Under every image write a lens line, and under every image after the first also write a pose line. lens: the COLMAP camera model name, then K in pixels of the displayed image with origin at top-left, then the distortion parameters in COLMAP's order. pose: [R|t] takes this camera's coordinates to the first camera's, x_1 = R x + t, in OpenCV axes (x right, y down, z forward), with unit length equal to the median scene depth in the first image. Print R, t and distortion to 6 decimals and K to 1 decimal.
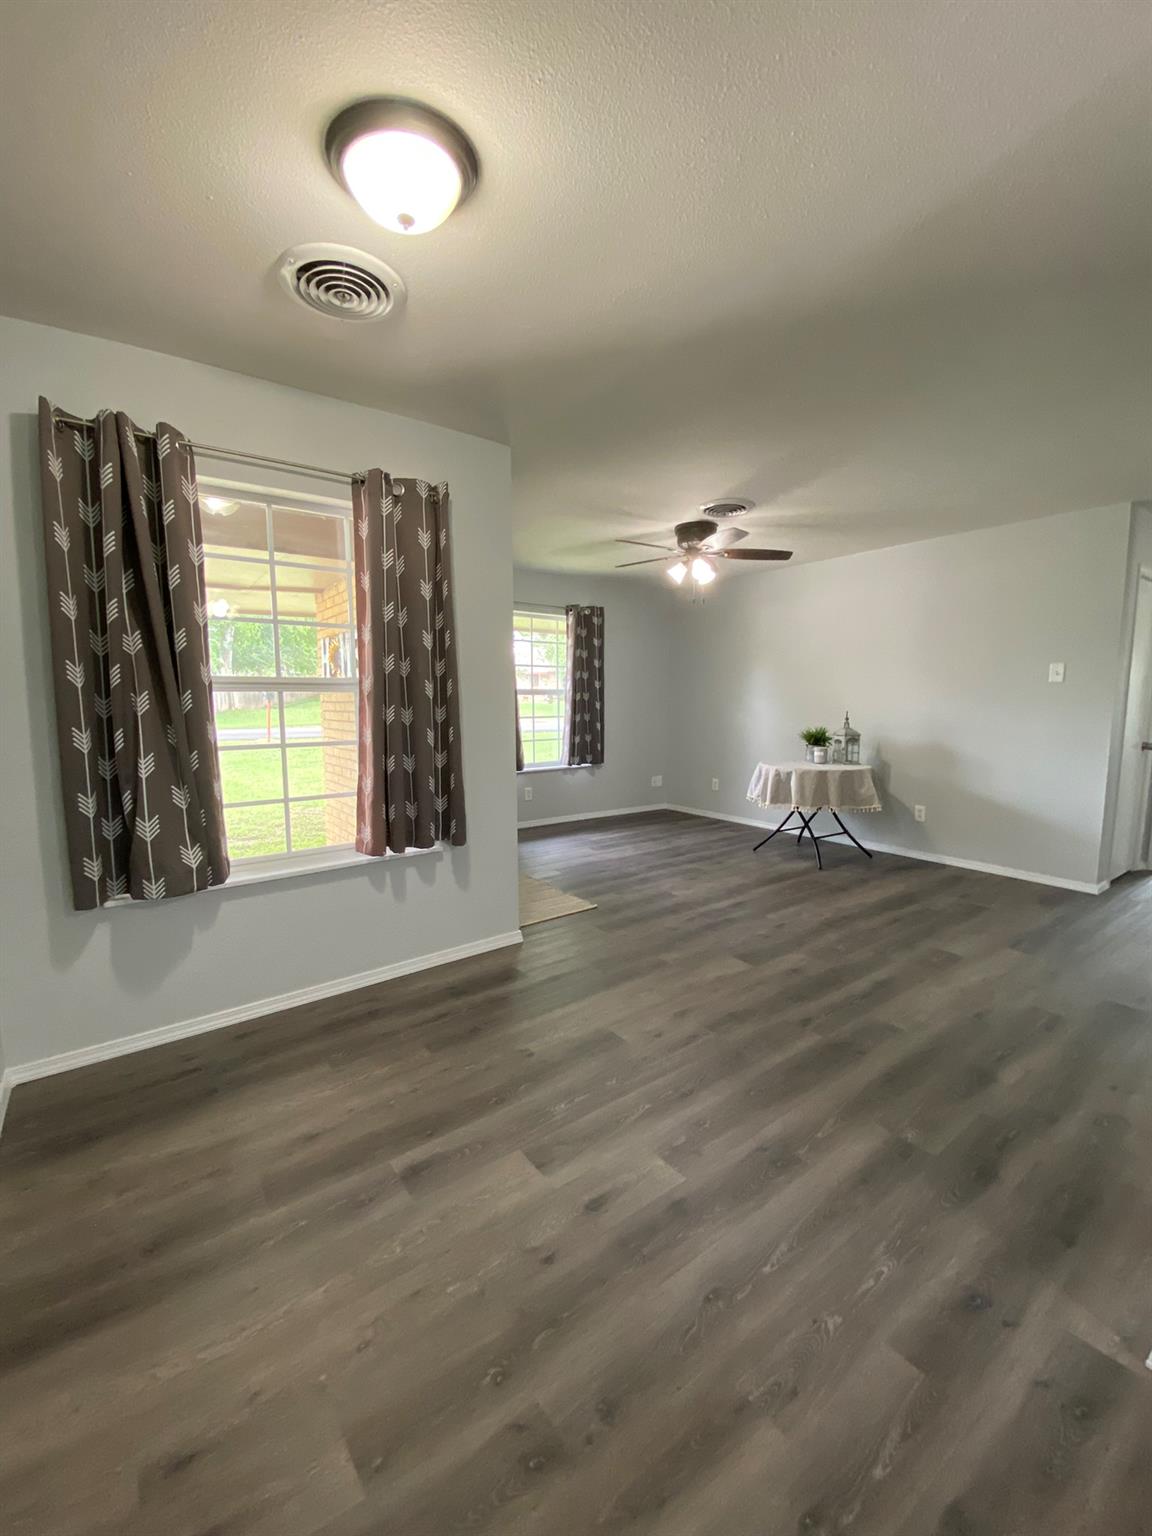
lens RADIAL K [[622.1, 0, 569.1], [0, 622.1, 769.3], [0, 0, 1]] dist [0.008667, -0.001731]
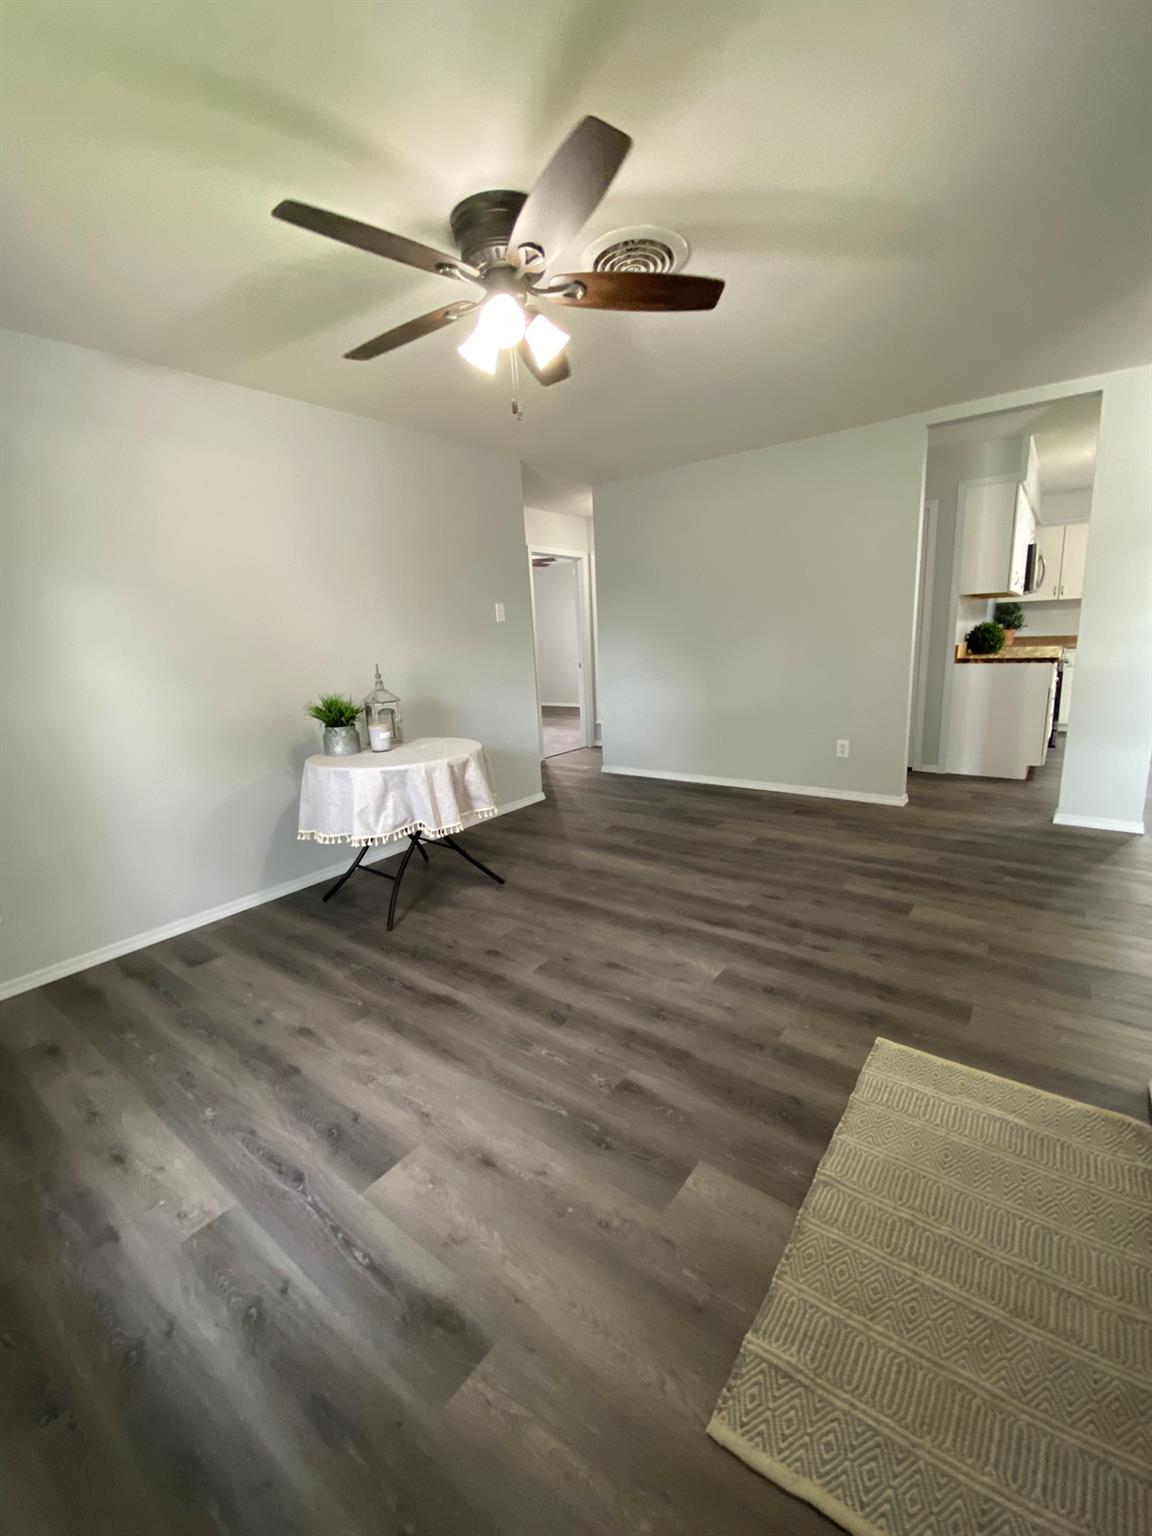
lens RADIAL K [[622.1, 0, 581.3], [0, 622.1, 763.4], [0, 0, 1]] dist [0.008667, -0.001731]
pose [[-0.287889, -0.180097, 0.940577, -0.353427], [0.160692, 0.959148, 0.232837, -0.163025], [-0.944086, 0.218174, -0.247188, 1.449848]]
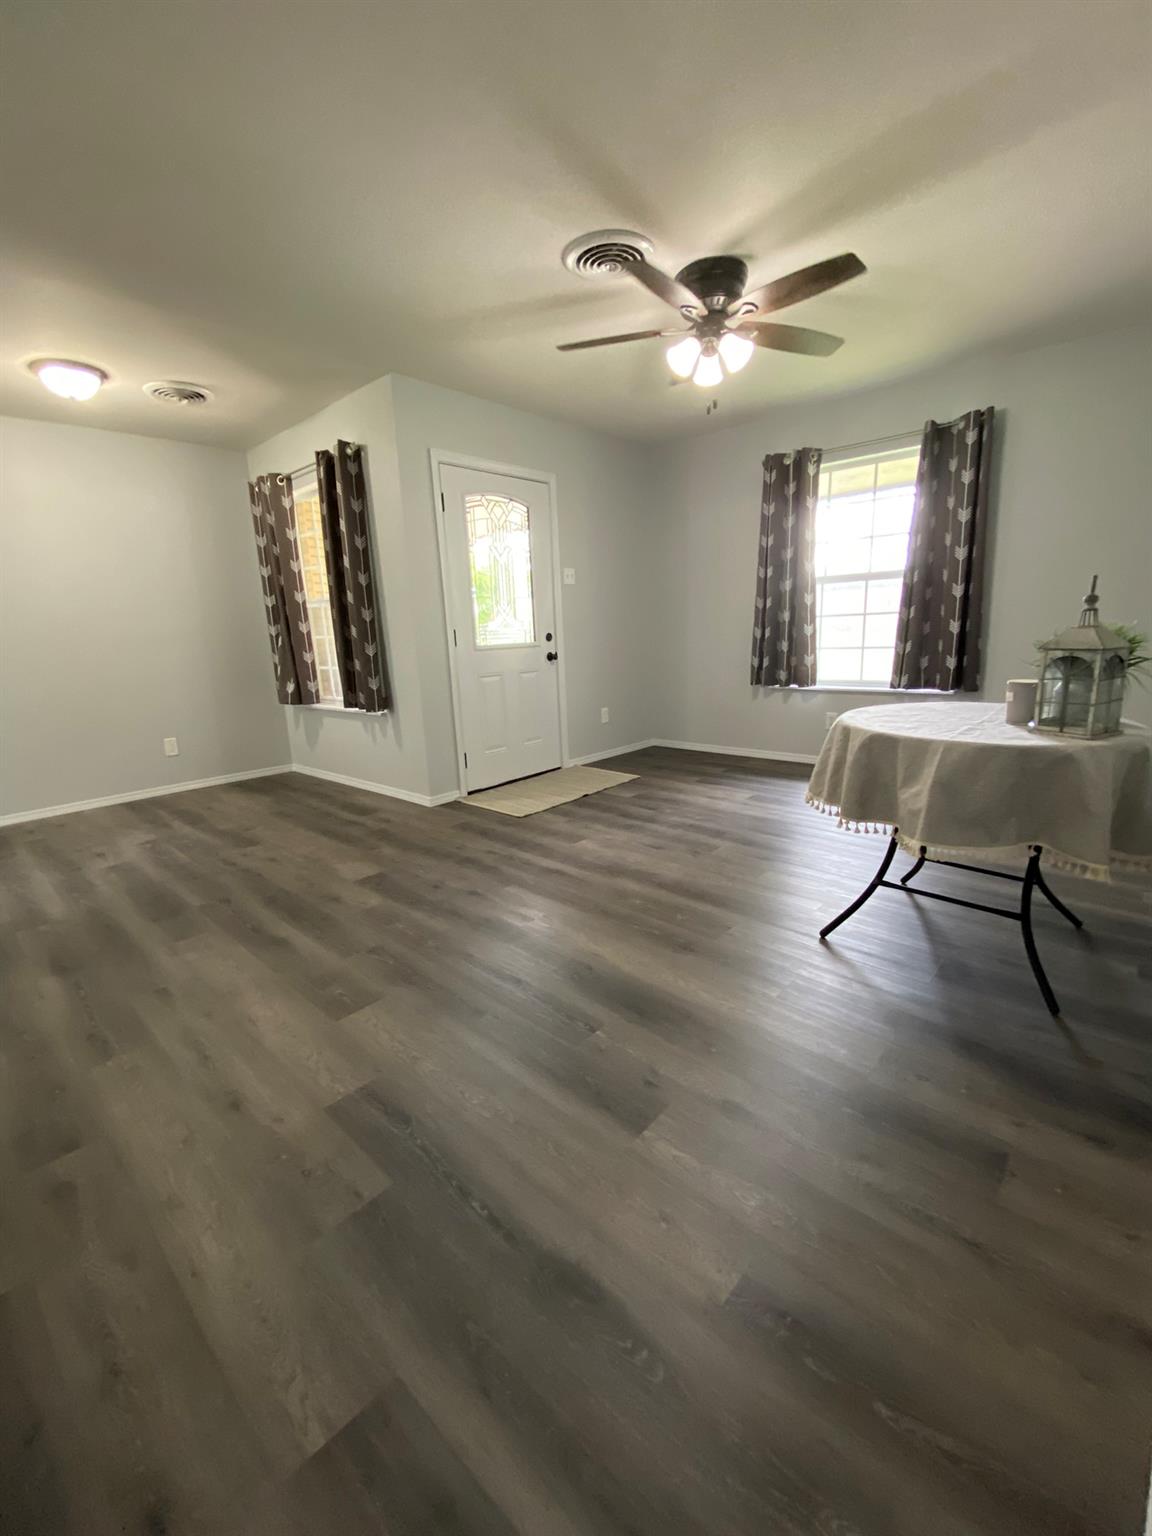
lens RADIAL K [[622.1, 0, 578.8], [0, 622.1, 764.9], [0, 0, 1]] dist [0.008667, -0.001731]
pose [[0.199800, 0.207076, -0.957705, 1.072890], [-0.075774, 0.977751, 0.195603, -0.056865], [0.976902, 0.033488, 0.211046, 0.986195]]
